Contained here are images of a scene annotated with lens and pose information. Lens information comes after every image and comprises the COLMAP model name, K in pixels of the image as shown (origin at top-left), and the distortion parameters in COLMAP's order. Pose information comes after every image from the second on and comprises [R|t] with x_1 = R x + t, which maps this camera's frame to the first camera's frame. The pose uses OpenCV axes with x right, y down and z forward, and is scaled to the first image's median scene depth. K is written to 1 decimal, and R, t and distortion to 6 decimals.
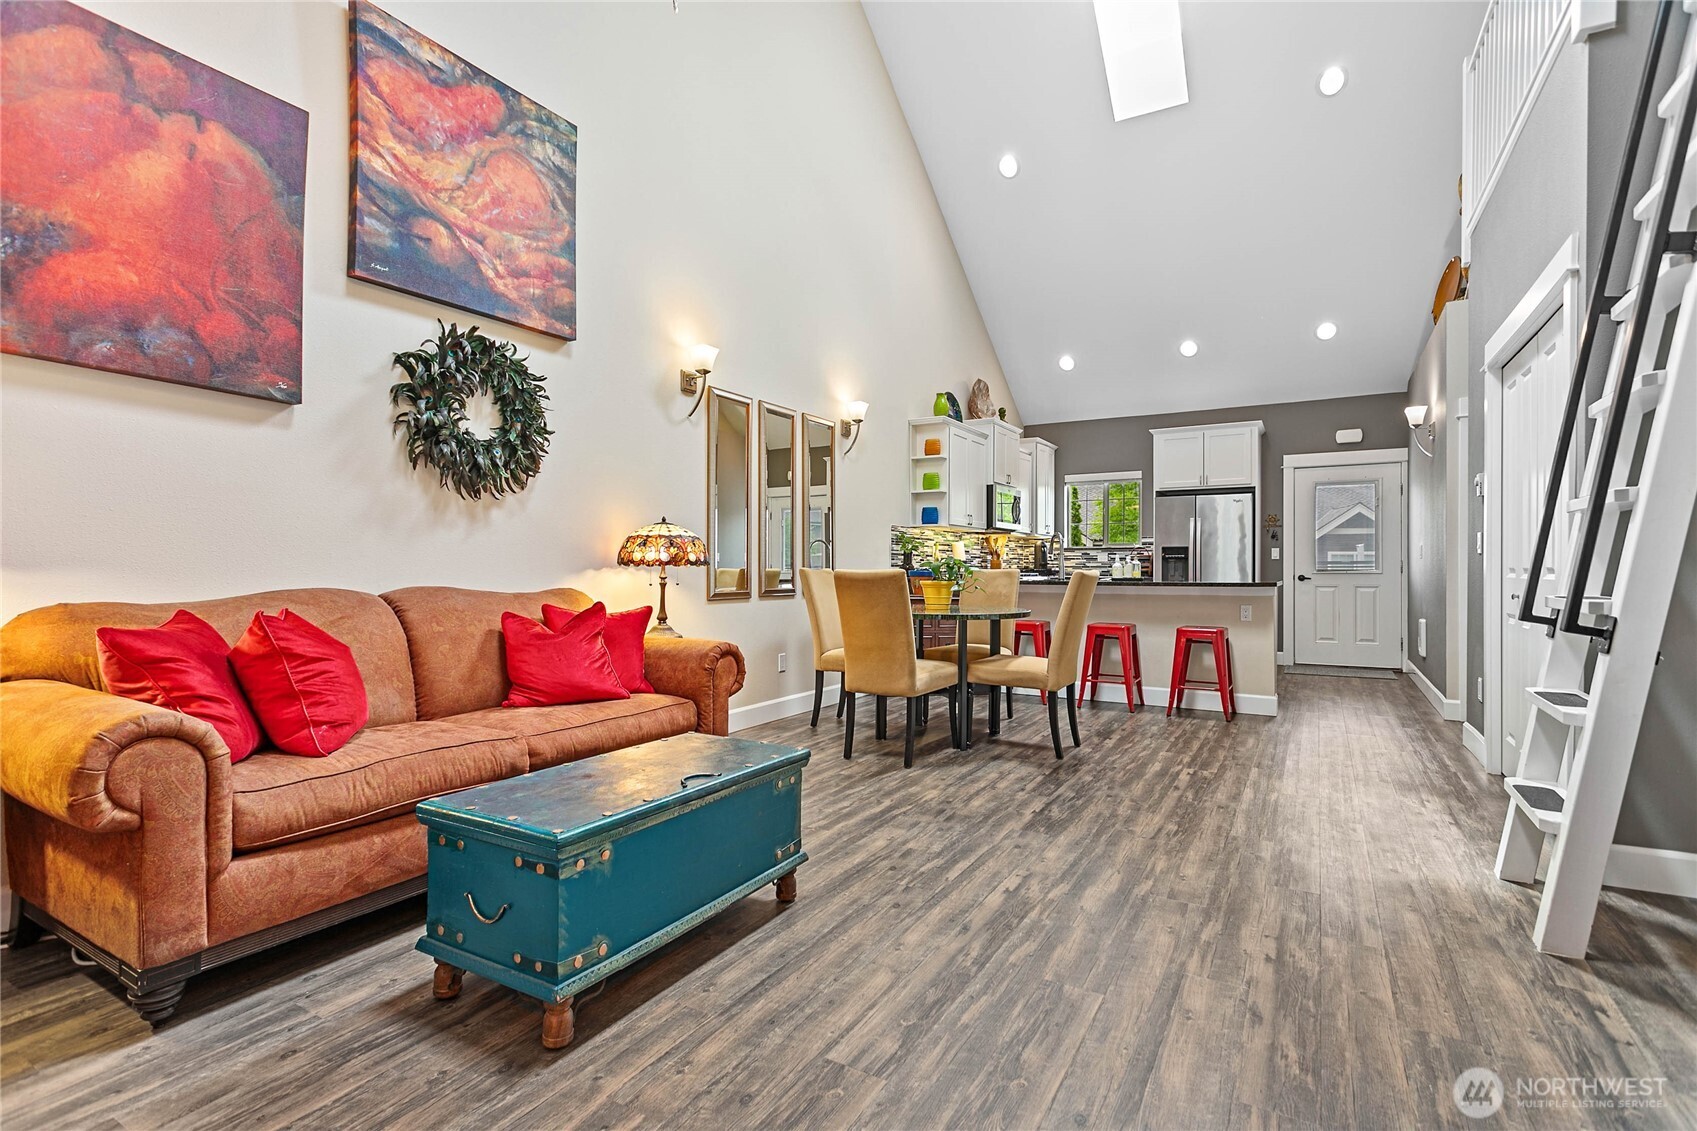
lens RADIAL K [[806.0, 0, 850.9], [0, 806.0, 572.4], [0, 0, 1]] dist [0.000884, 0.000169]
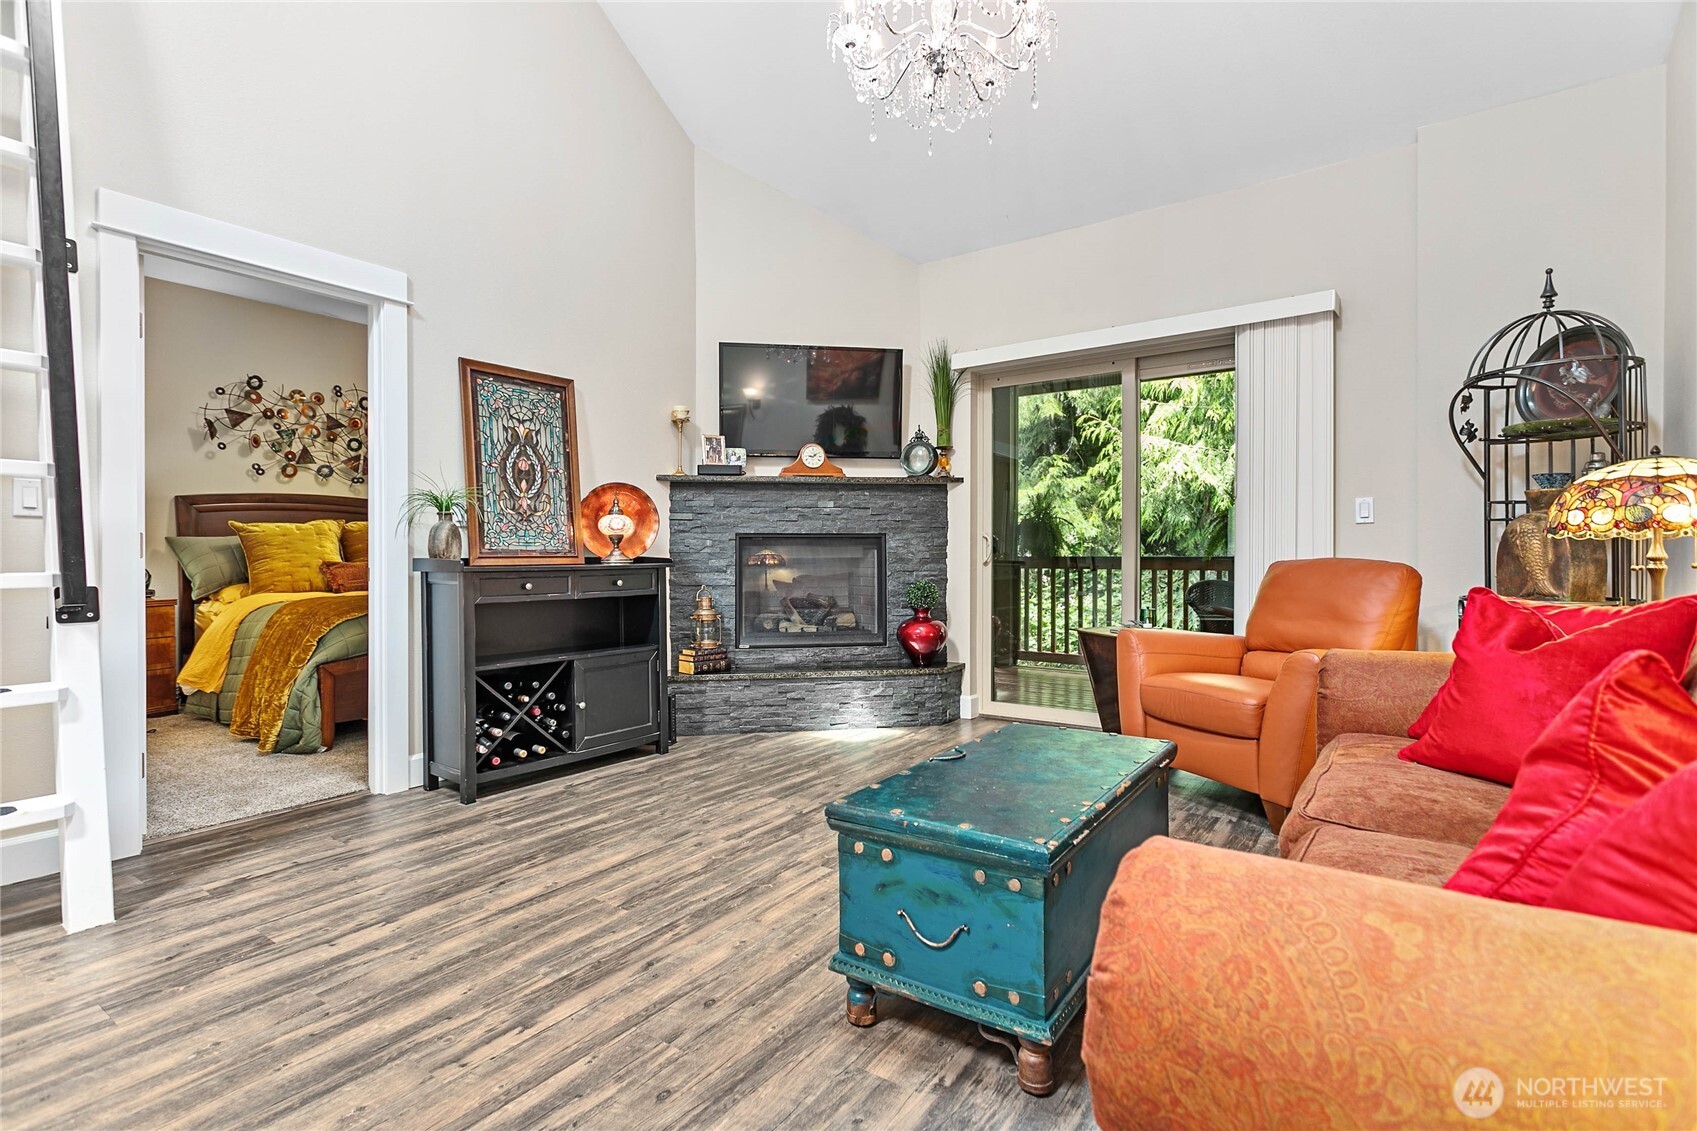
lens RADIAL K [[806.0, 0, 850.6], [0, 806.0, 560.9], [0, 0, 1]] dist [0.000884, 0.000169]
pose [[-0.996574, 0.000582, 0.082709, -0.147559], [0.001668, 0.999913, 0.013068, 0.008375], [-0.082694, 0.013161, -0.996488, 1.938784]]
